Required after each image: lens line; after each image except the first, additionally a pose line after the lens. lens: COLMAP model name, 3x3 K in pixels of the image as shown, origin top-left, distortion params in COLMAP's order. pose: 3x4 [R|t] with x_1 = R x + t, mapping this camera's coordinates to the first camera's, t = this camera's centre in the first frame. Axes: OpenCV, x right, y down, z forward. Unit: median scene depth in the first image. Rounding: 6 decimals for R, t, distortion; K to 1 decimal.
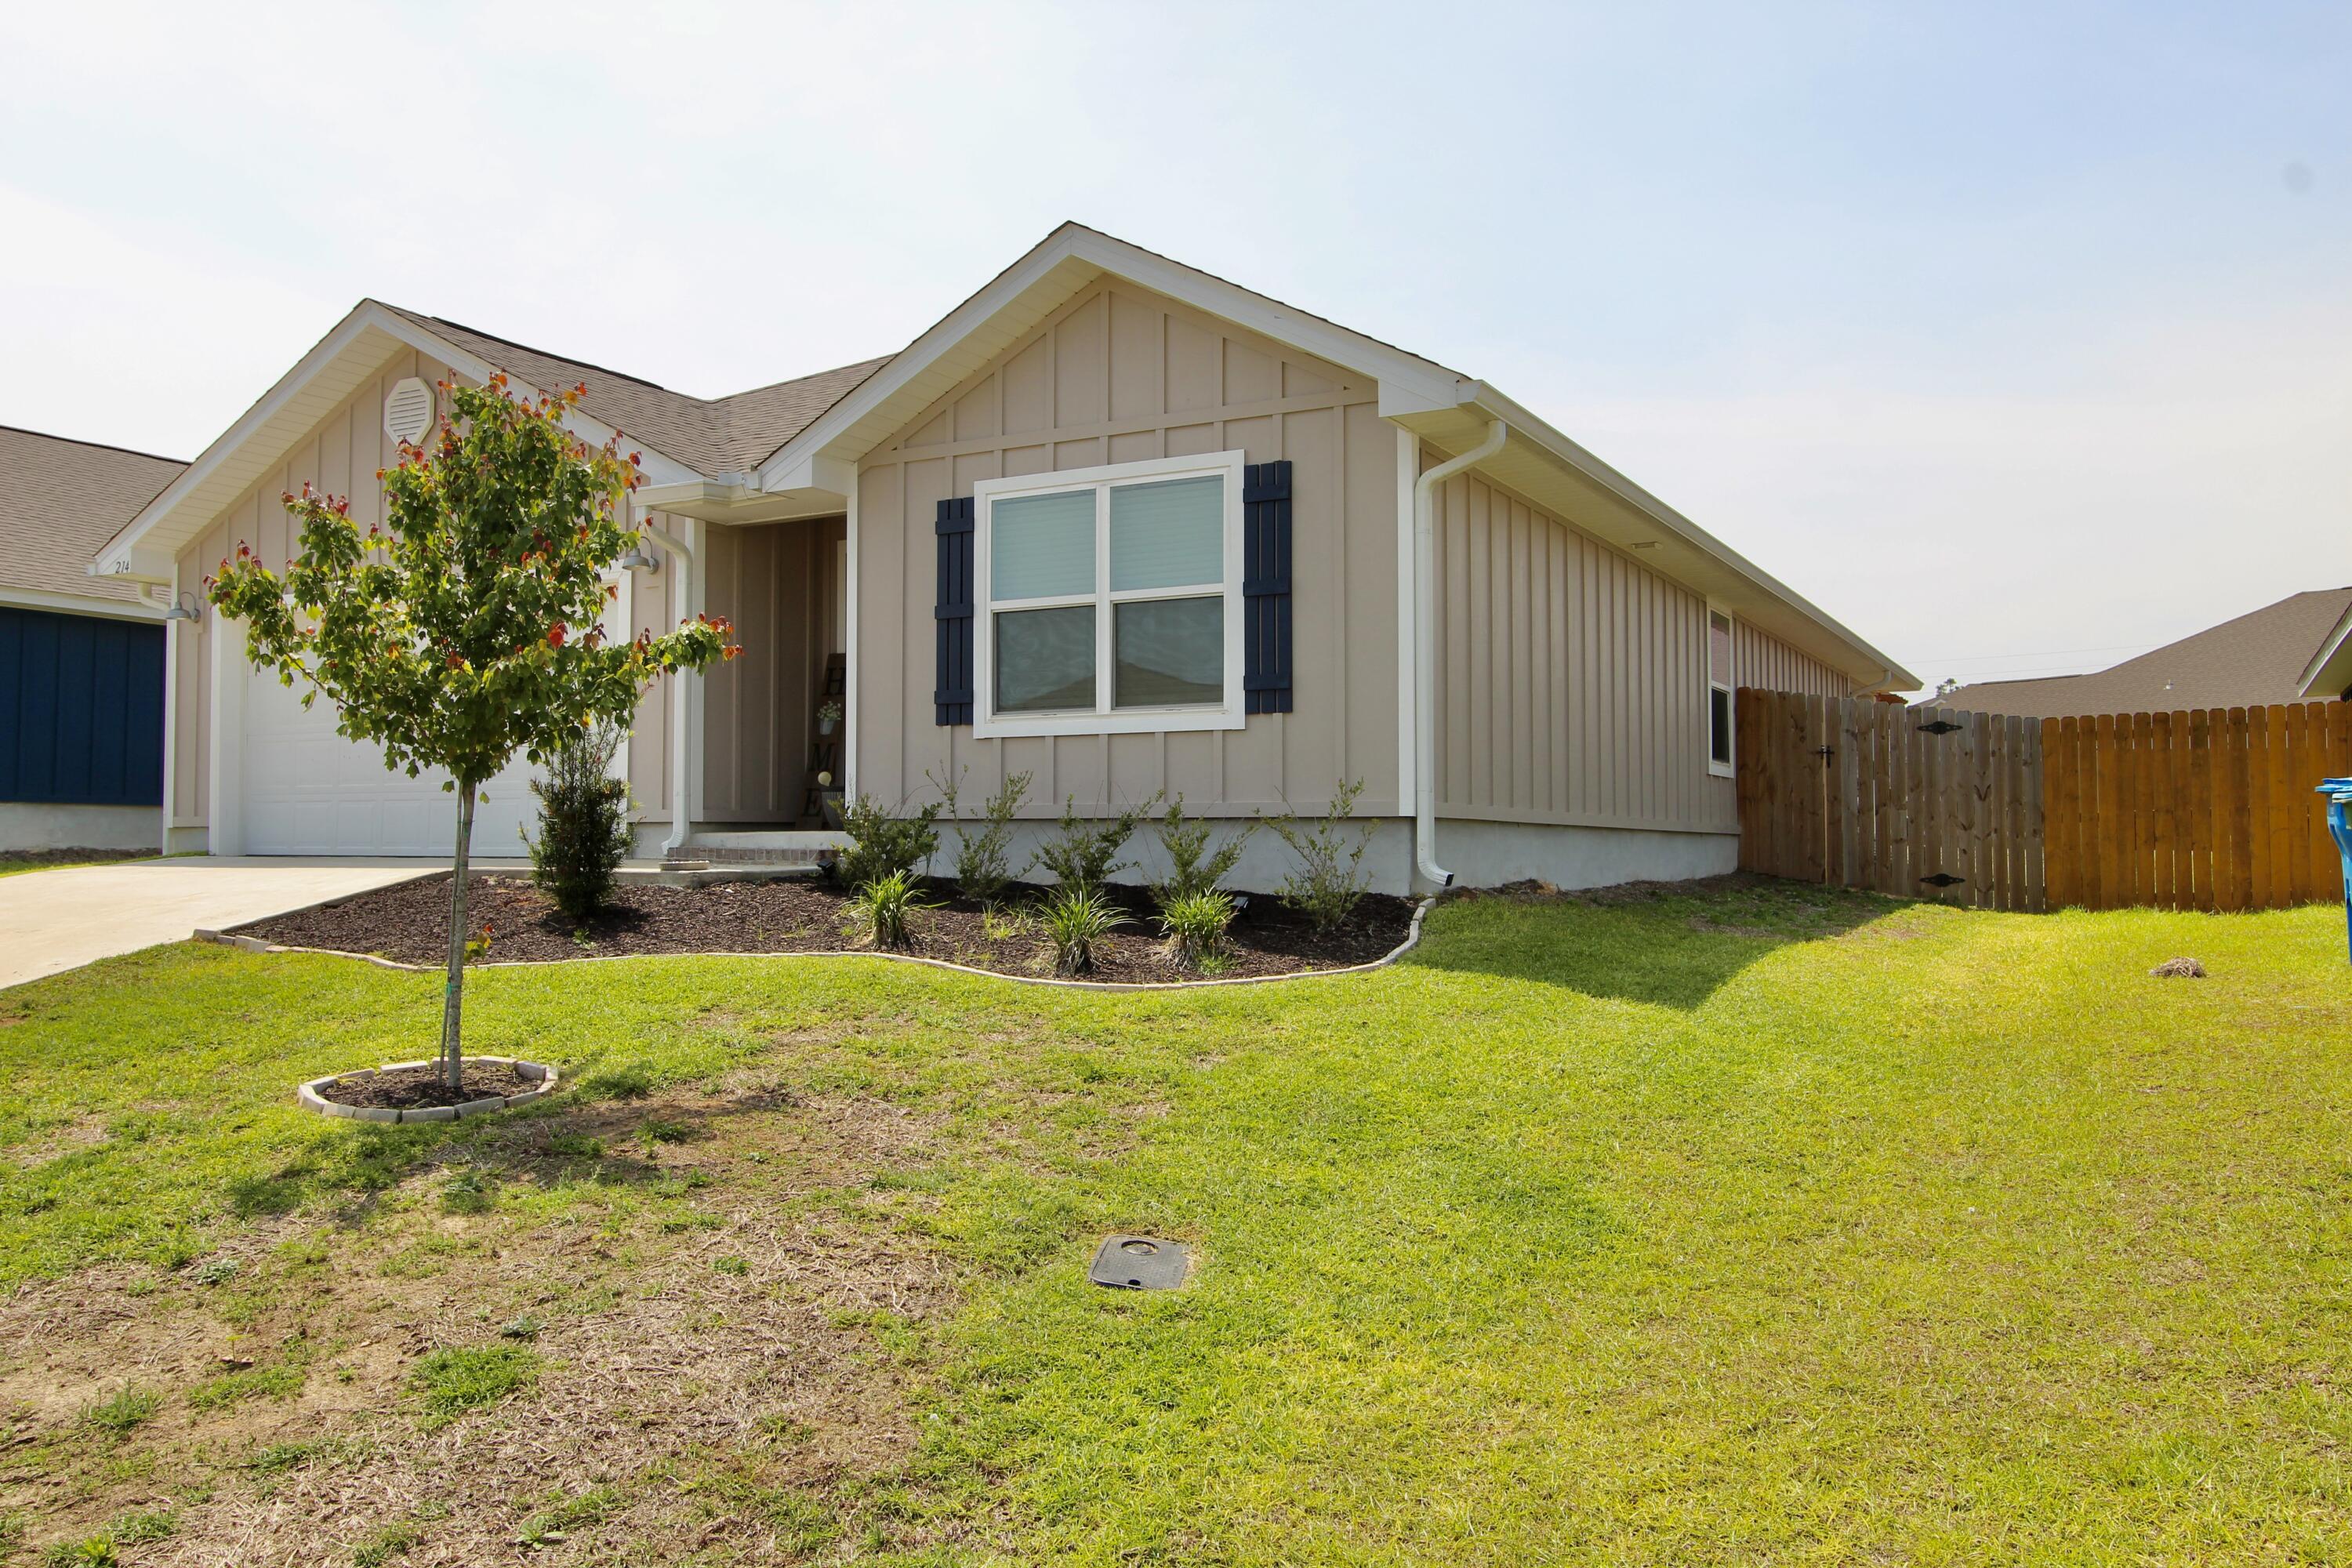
lens RADIAL K [[1804.5, 0, 1176.0], [0, 1804.5, 784.0], [0, 0, 1]] dist [-0.023393, 0.000440]
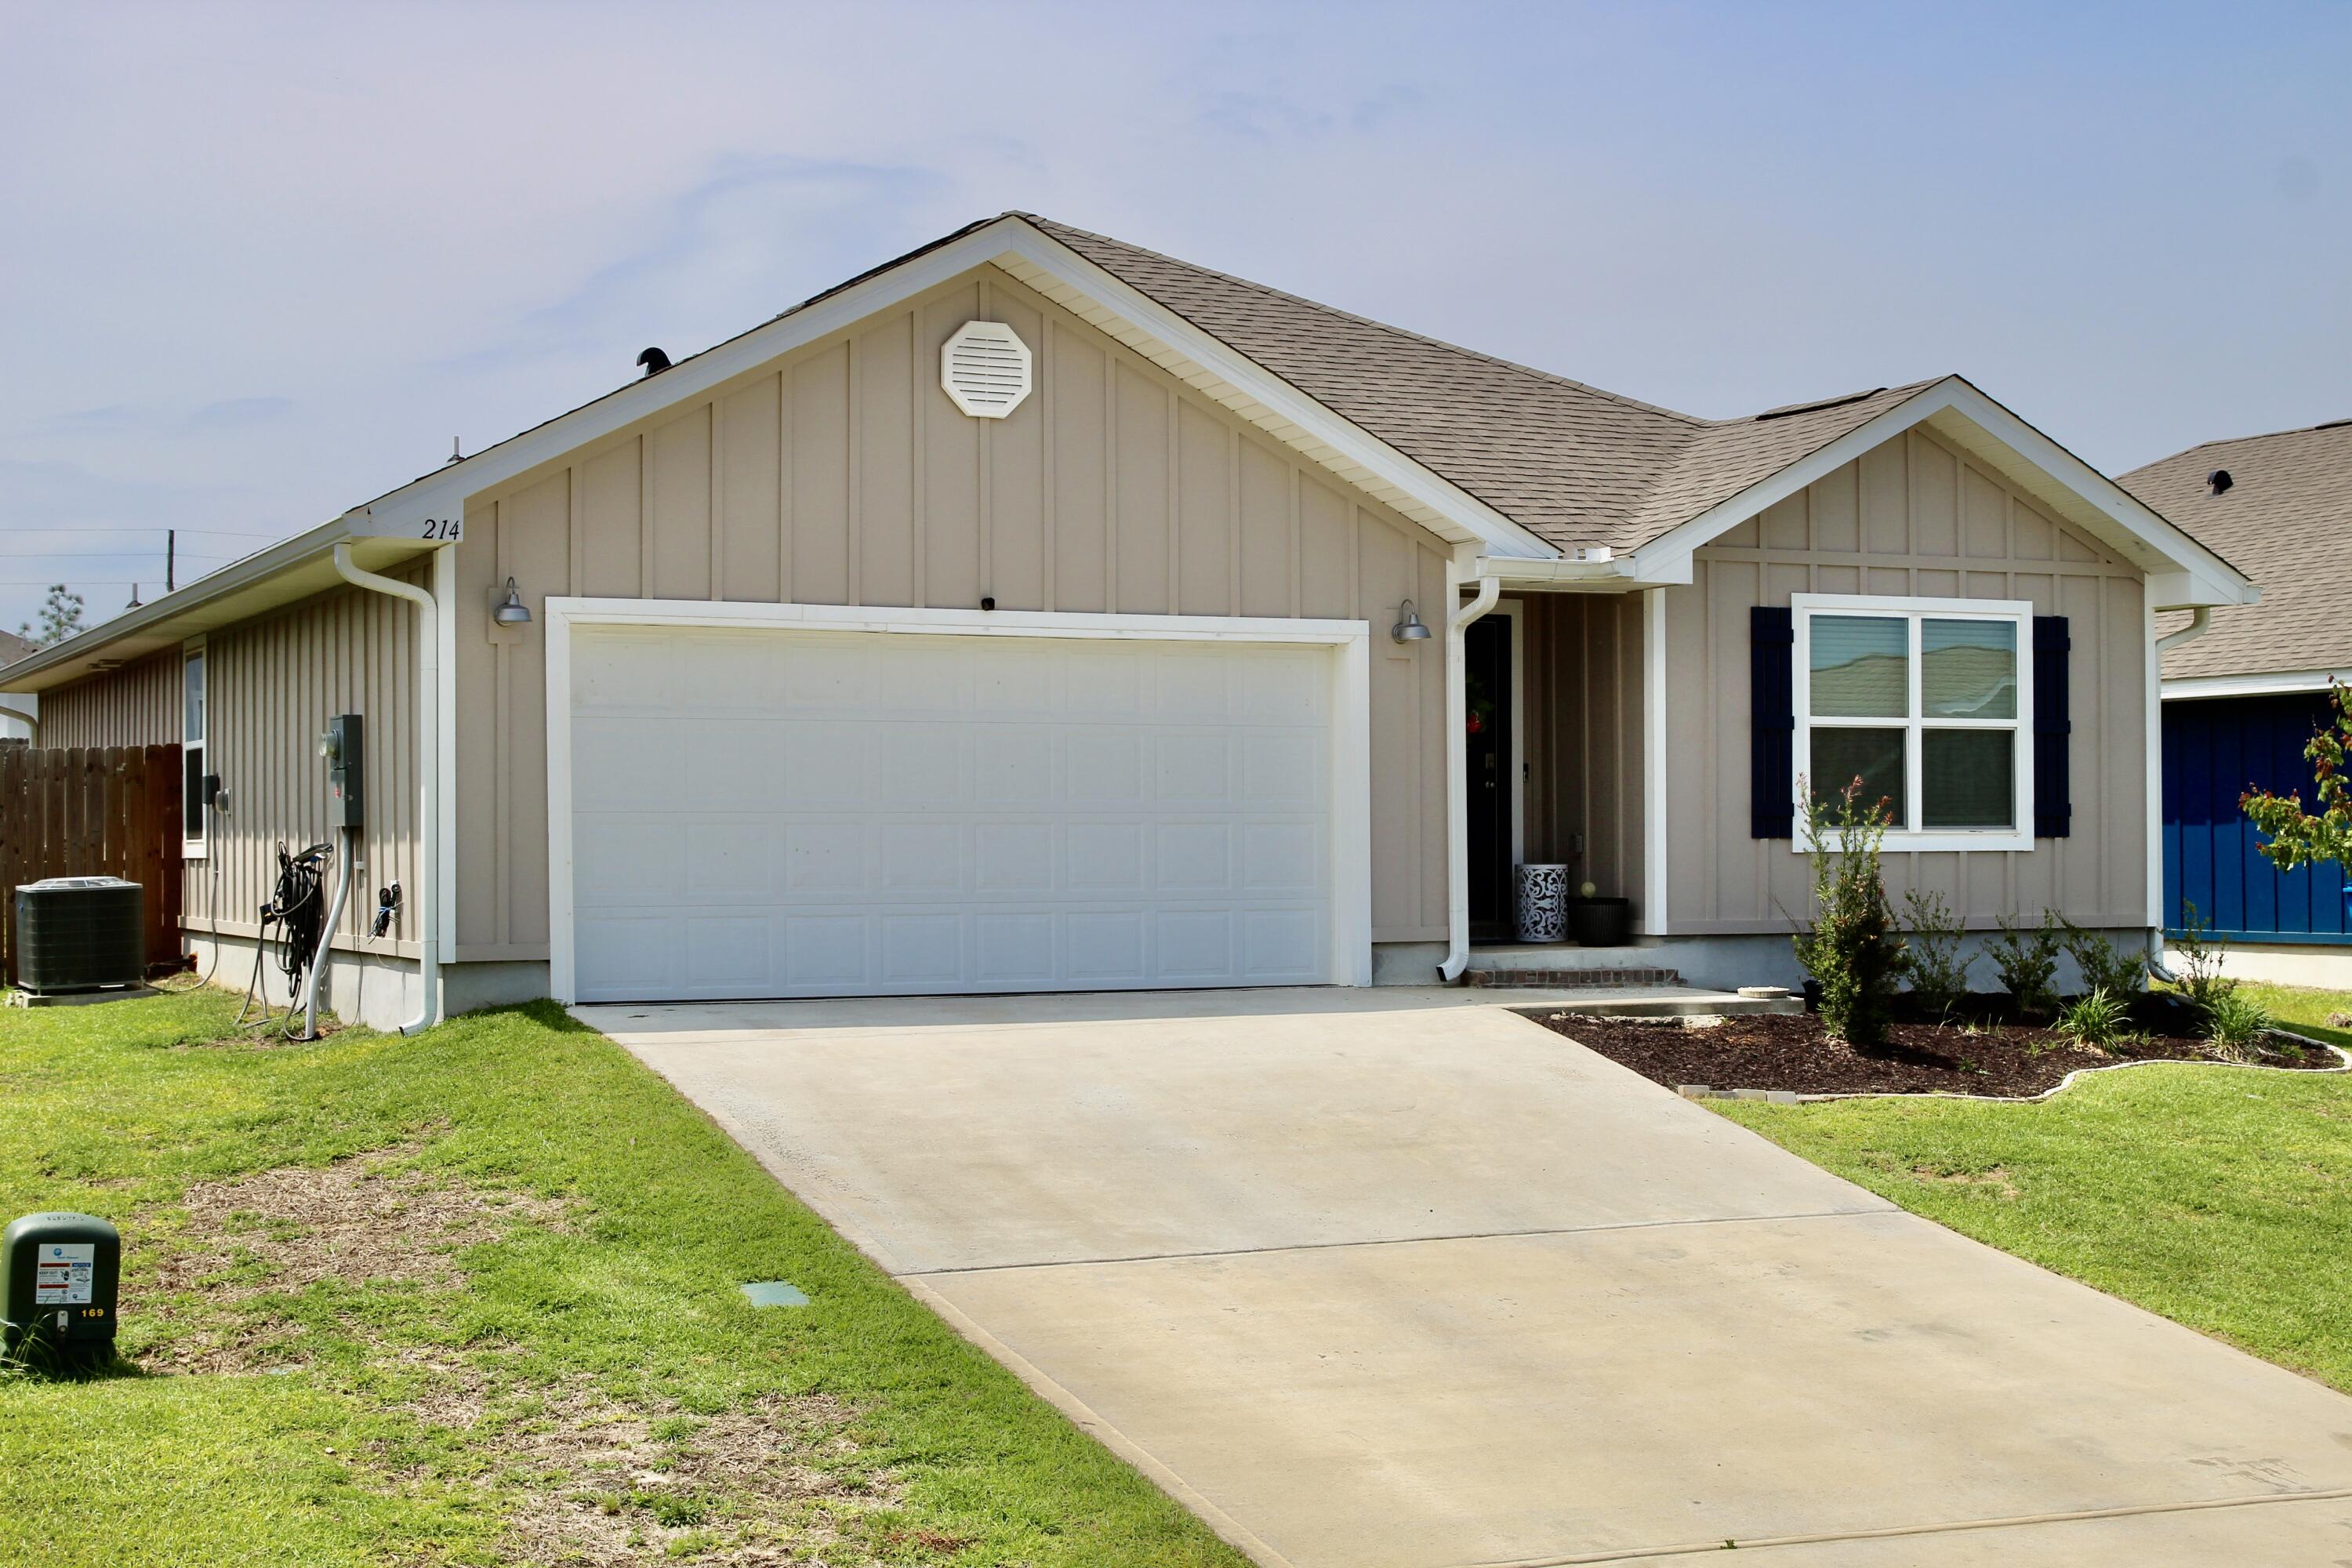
lens RADIAL K [[3268.1, 0, 1176.0], [0, 3268.1, 784.0], [0, 0, 1]] dist [-0.027790, 0.011950]
pose [[0.580917, 0.010121, 0.813900, -1.852850], [-0.024292, 0.999693, 0.004907, -0.066239], [-0.813600, -0.022622, 0.580984, 0.240791]]
